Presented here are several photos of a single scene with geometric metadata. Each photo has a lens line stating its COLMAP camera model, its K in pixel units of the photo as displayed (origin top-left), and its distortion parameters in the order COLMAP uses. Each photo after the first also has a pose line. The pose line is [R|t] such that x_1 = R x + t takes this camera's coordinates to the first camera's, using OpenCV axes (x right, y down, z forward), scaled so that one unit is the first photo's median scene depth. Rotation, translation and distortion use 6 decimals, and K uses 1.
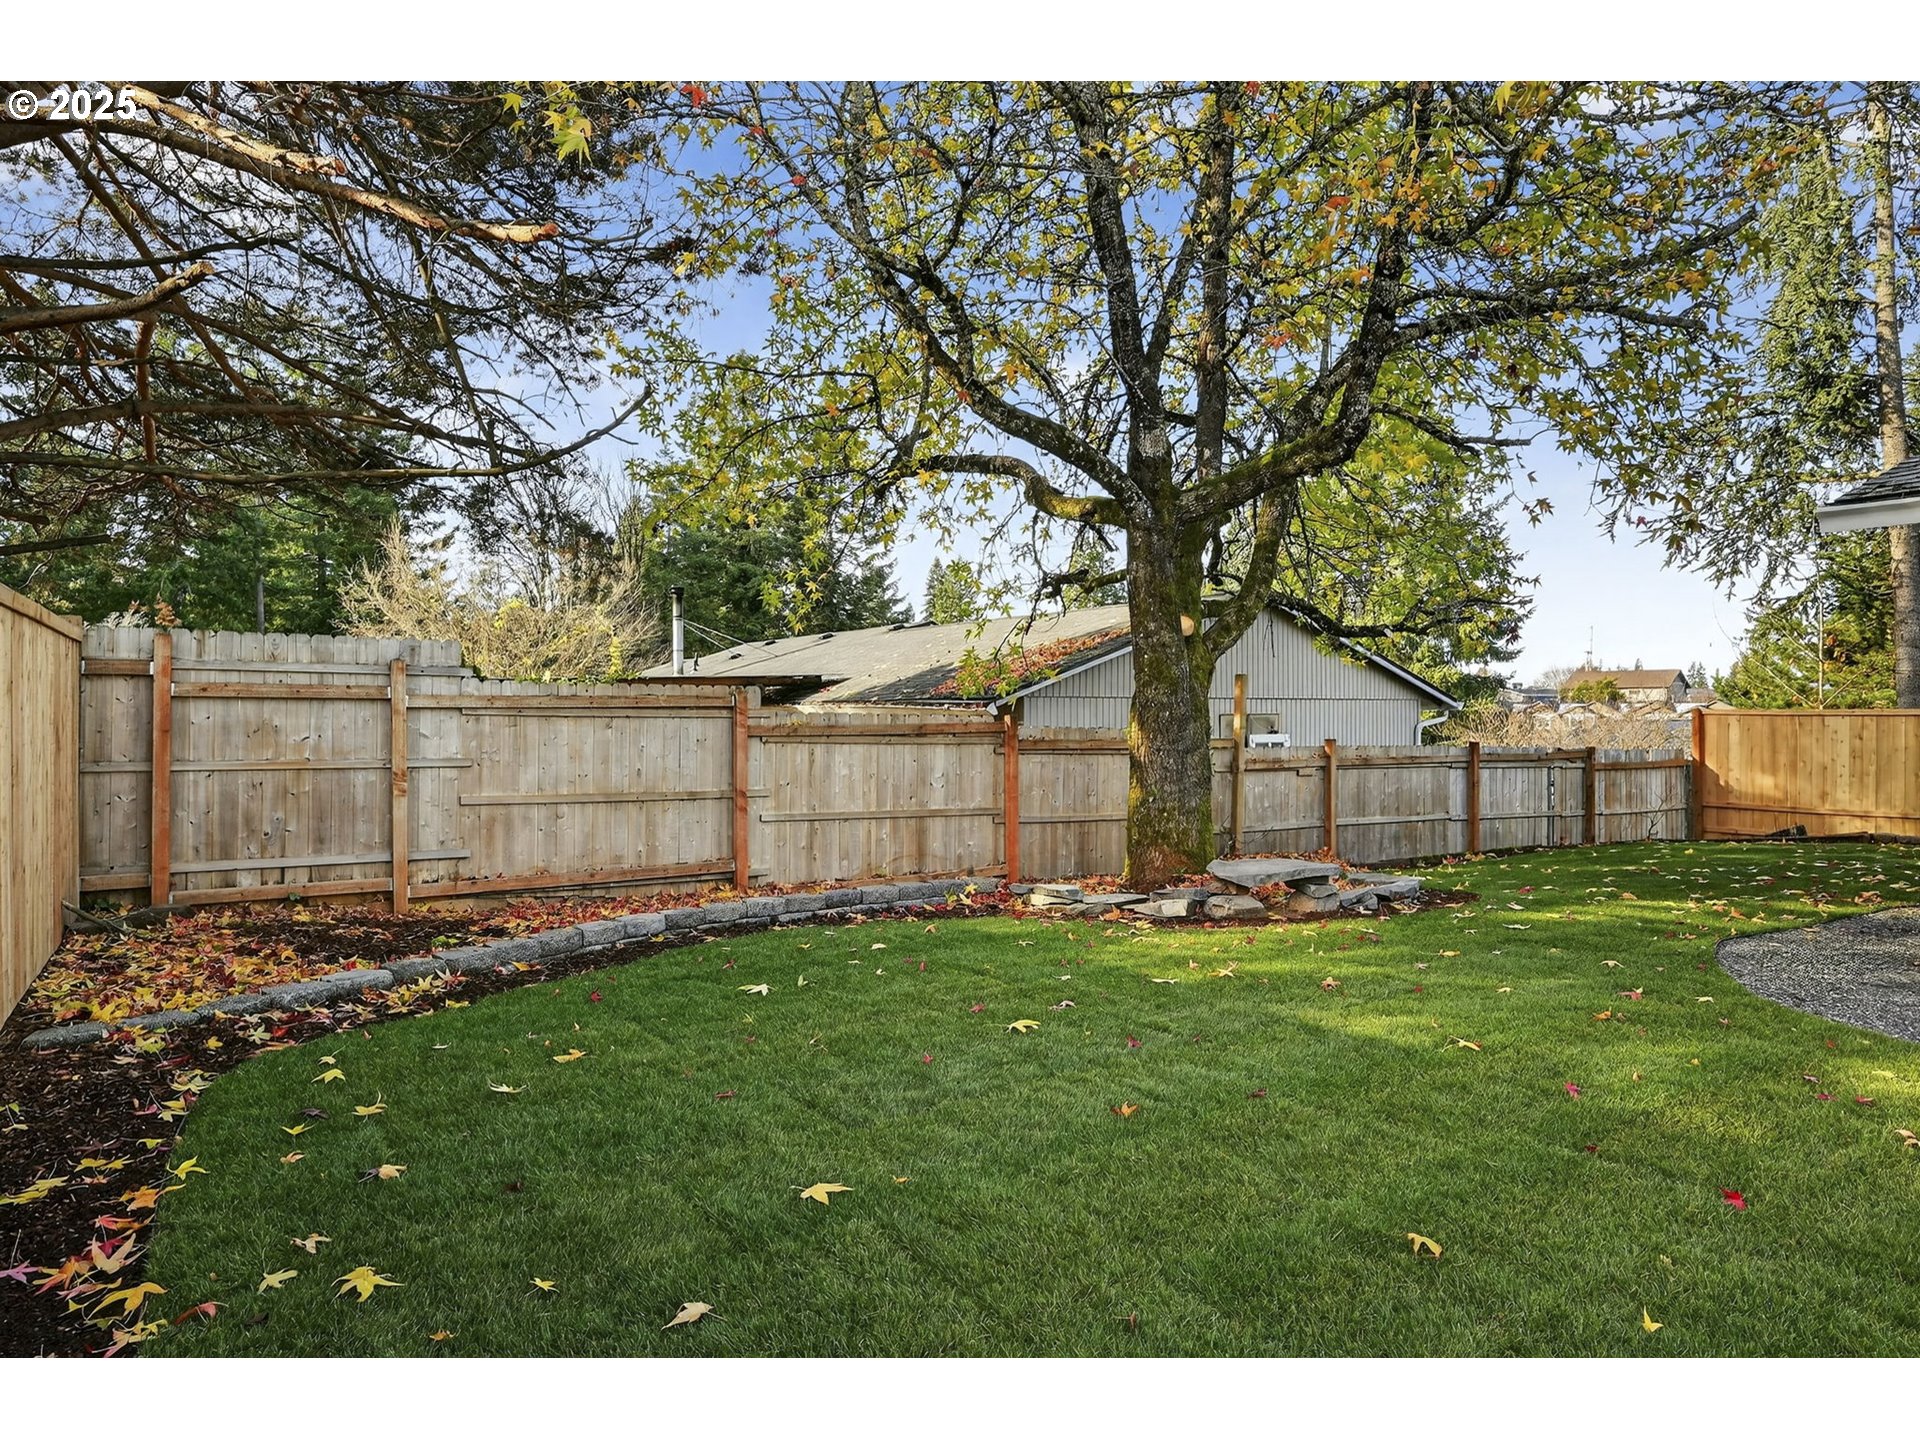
lens RADIAL K [[1130.2, 0, 930.7], [0, 1130.2, 711.9], [0, 0, 1]] dist [-0.004342, 0.002786]
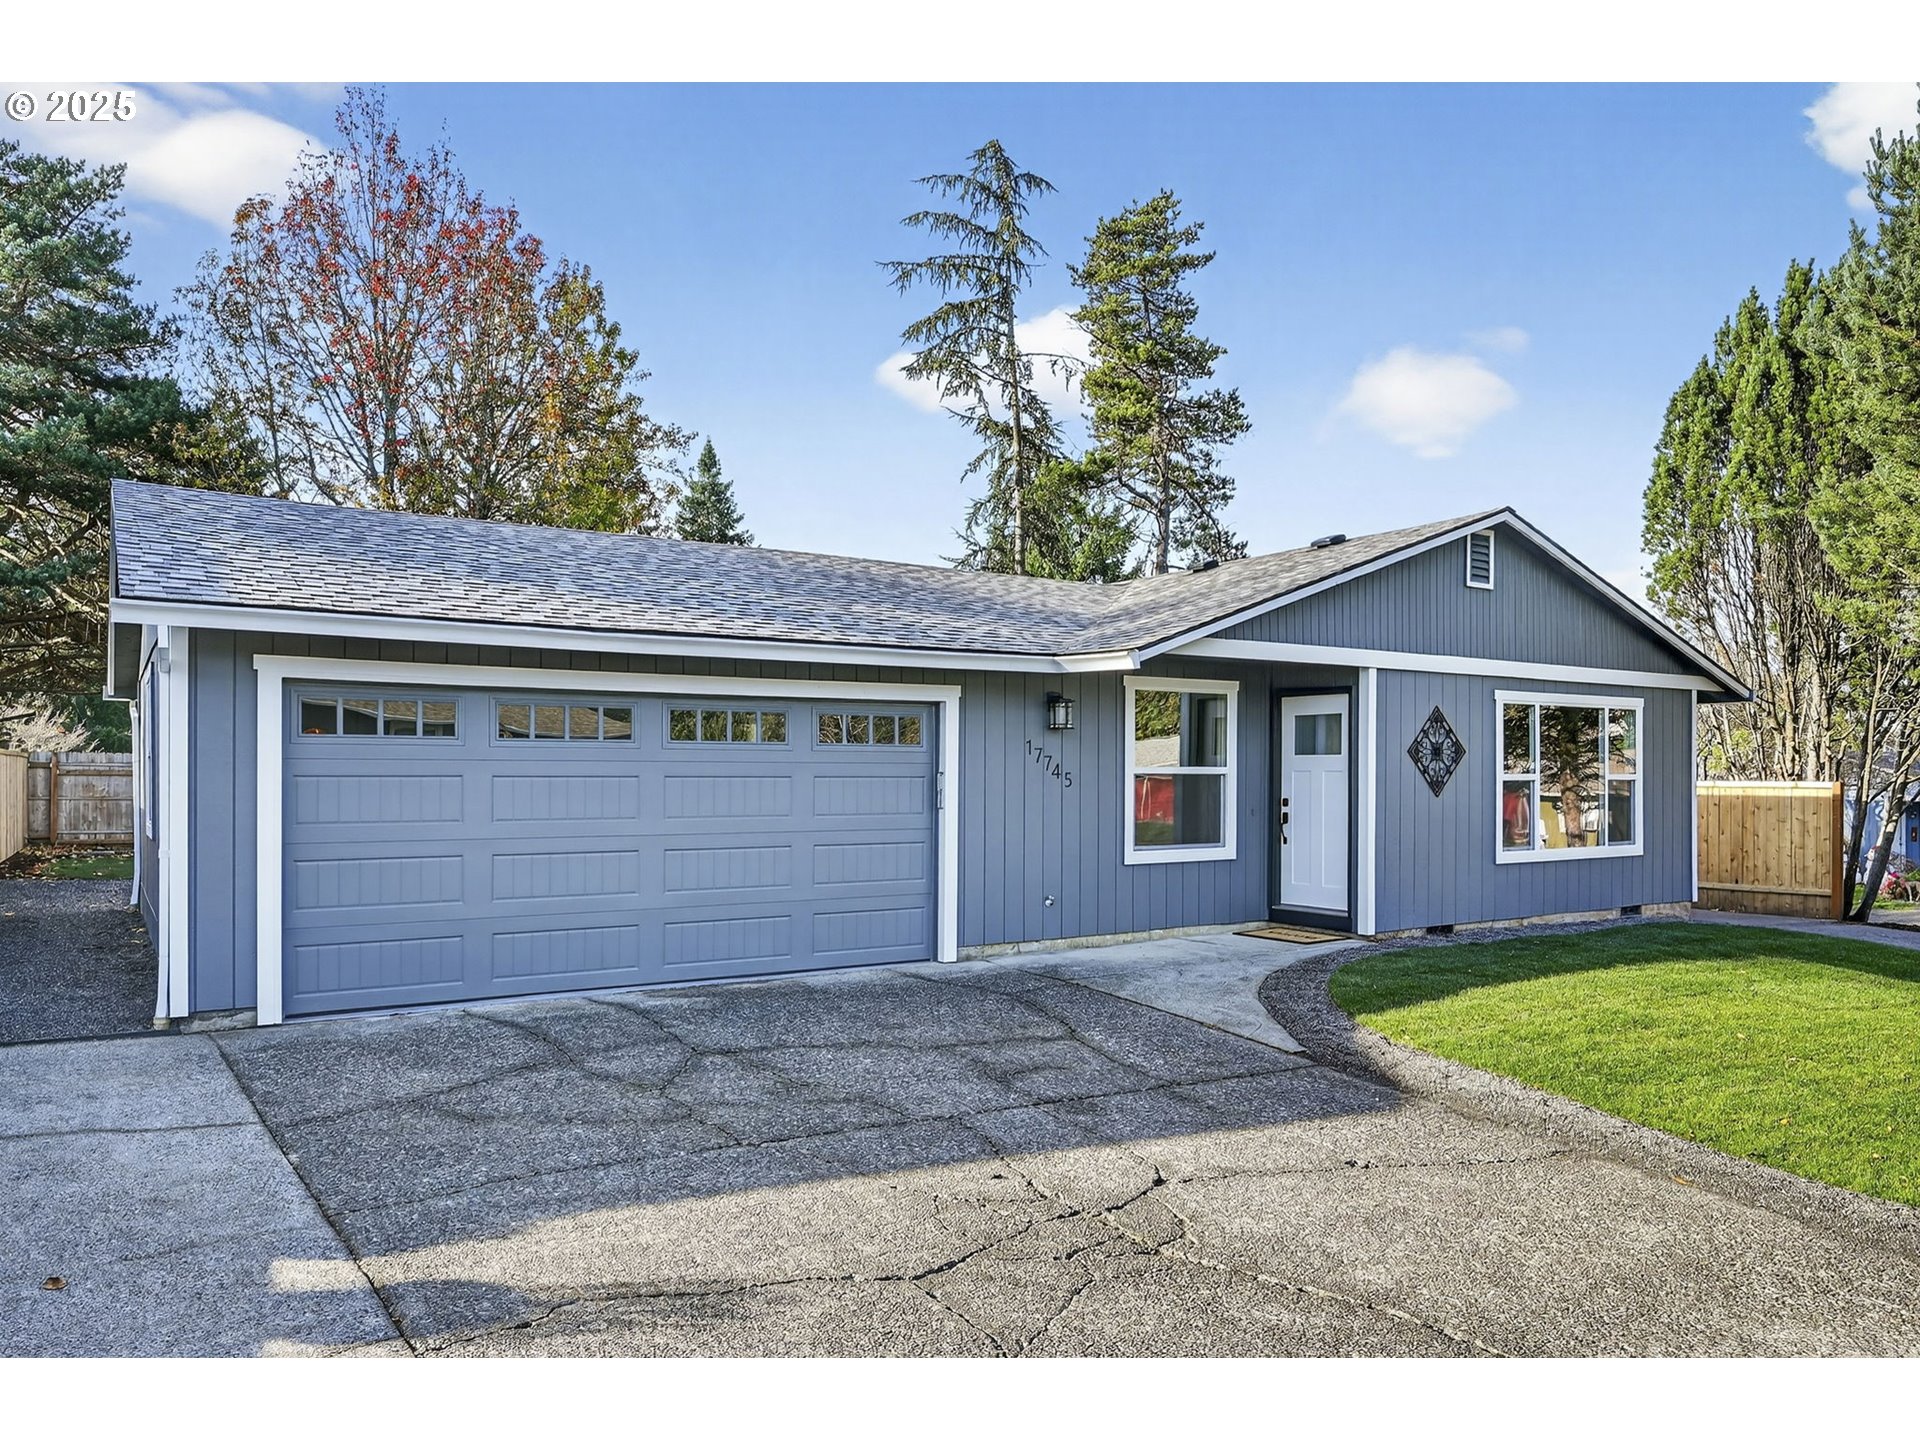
lens RADIAL K [[1332.9, 0, 961.4], [0, 1332.9, 729.2], [0, 0, 1]] dist [-0.003547, 0.001957]
pose [[0.999943, -0.009766, -0.004393, 1.483559], [0.009622, 0.999454, -0.031621, 0.001086], [0.004699, 0.031577, 0.999490, -2.148601]]
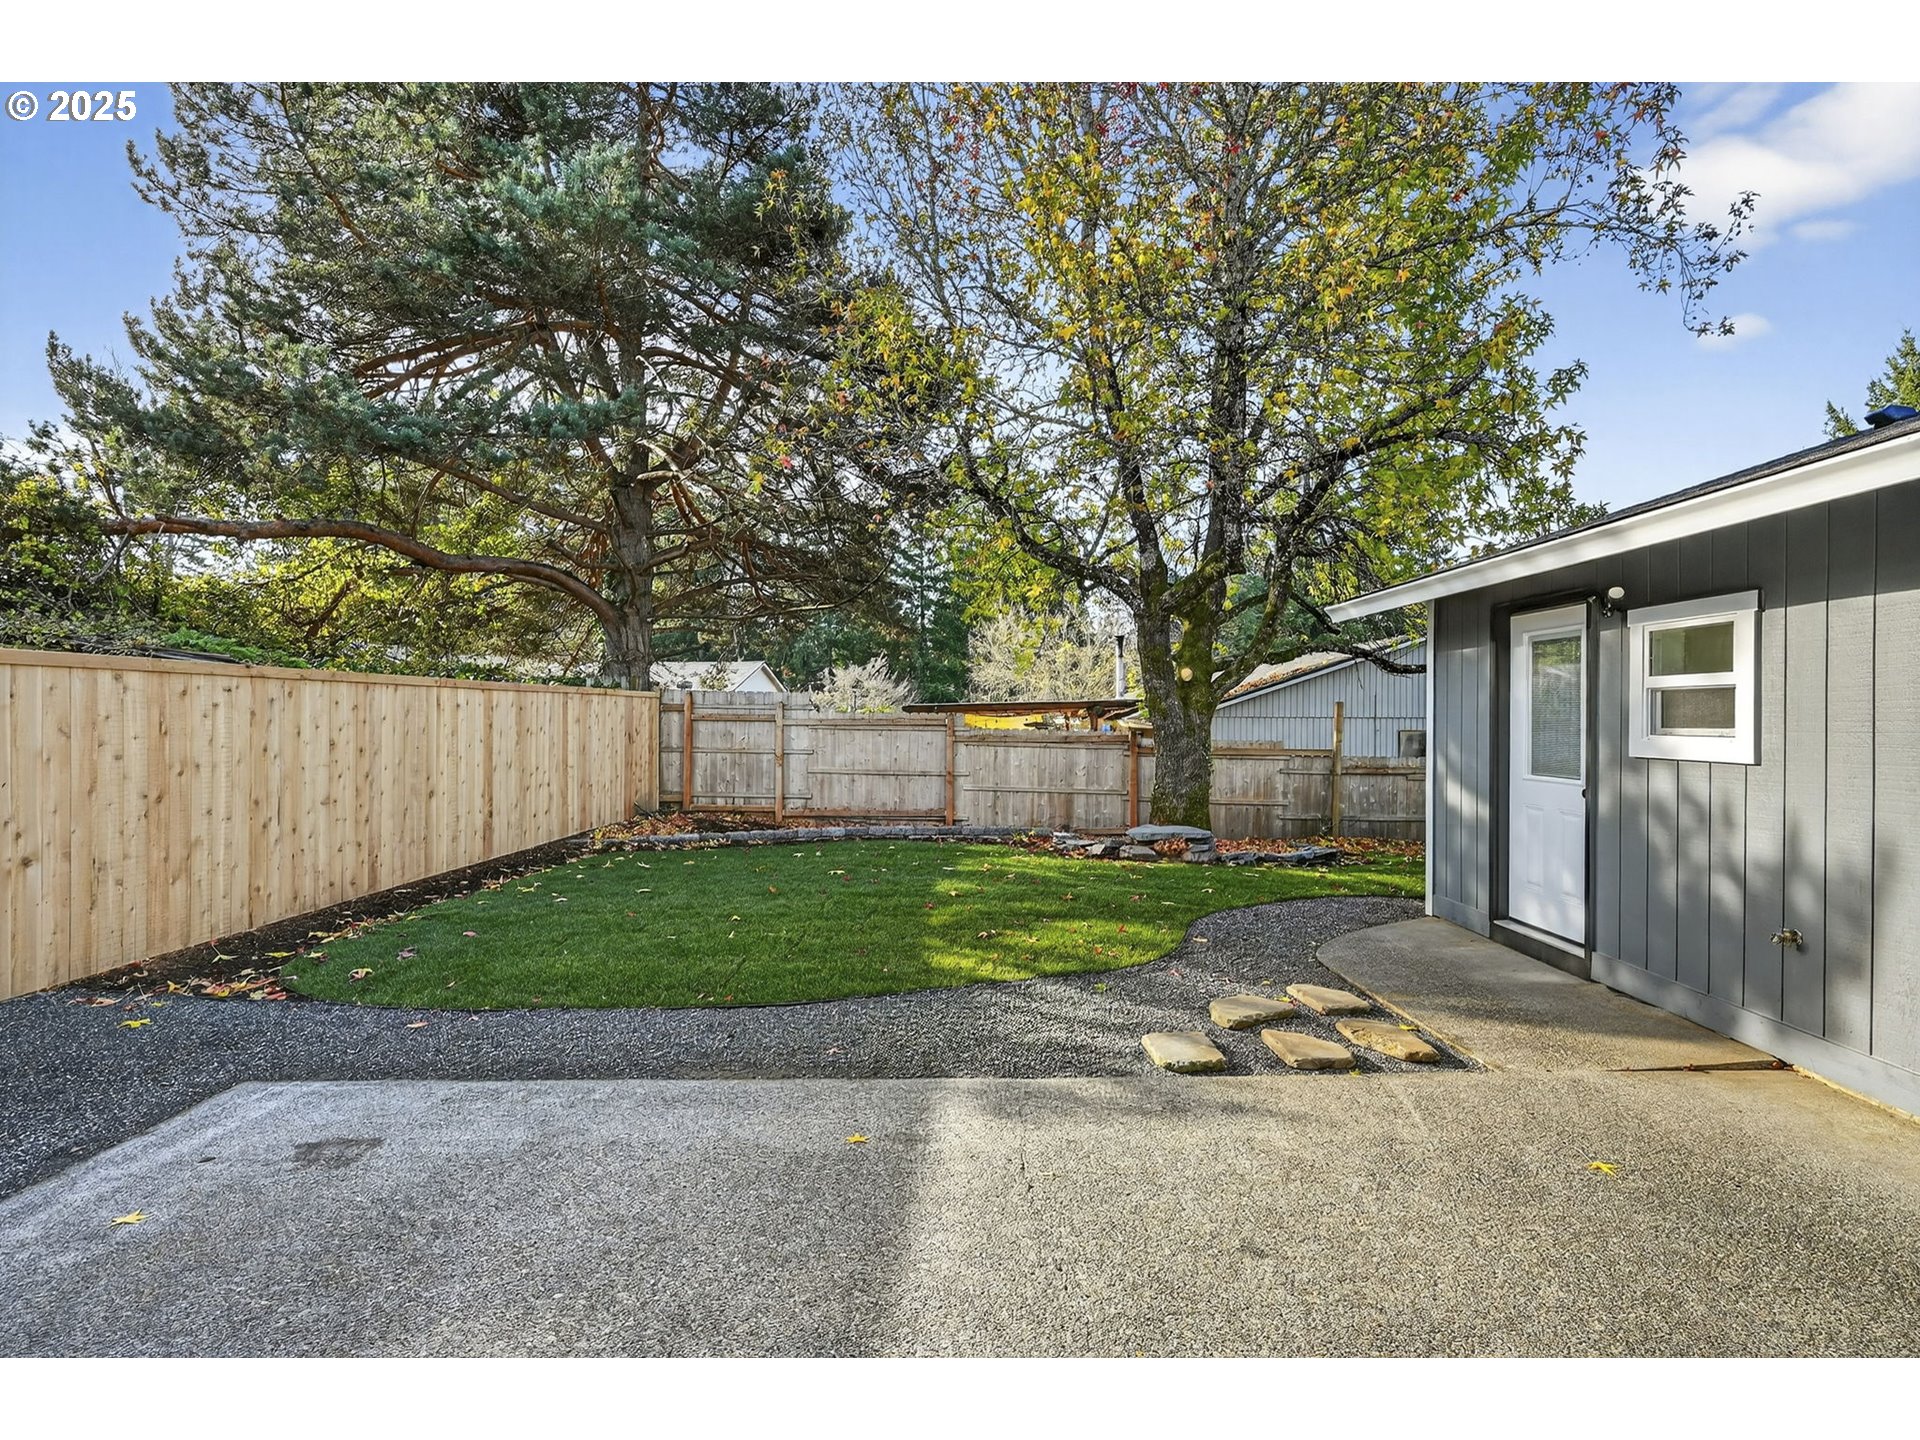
lens RADIAL K [[905.8, 0, 968.1], [0, 905.8, 710.1], [0, 0, 1]] dist [0.002382, -0.000217]
pose [[0.838992, -0.000346, -0.544143, 0.692851], [-0.005629, 0.999941, -0.009315, -0.016433], [0.544114, 0.010878, 0.838941, -0.216393]]
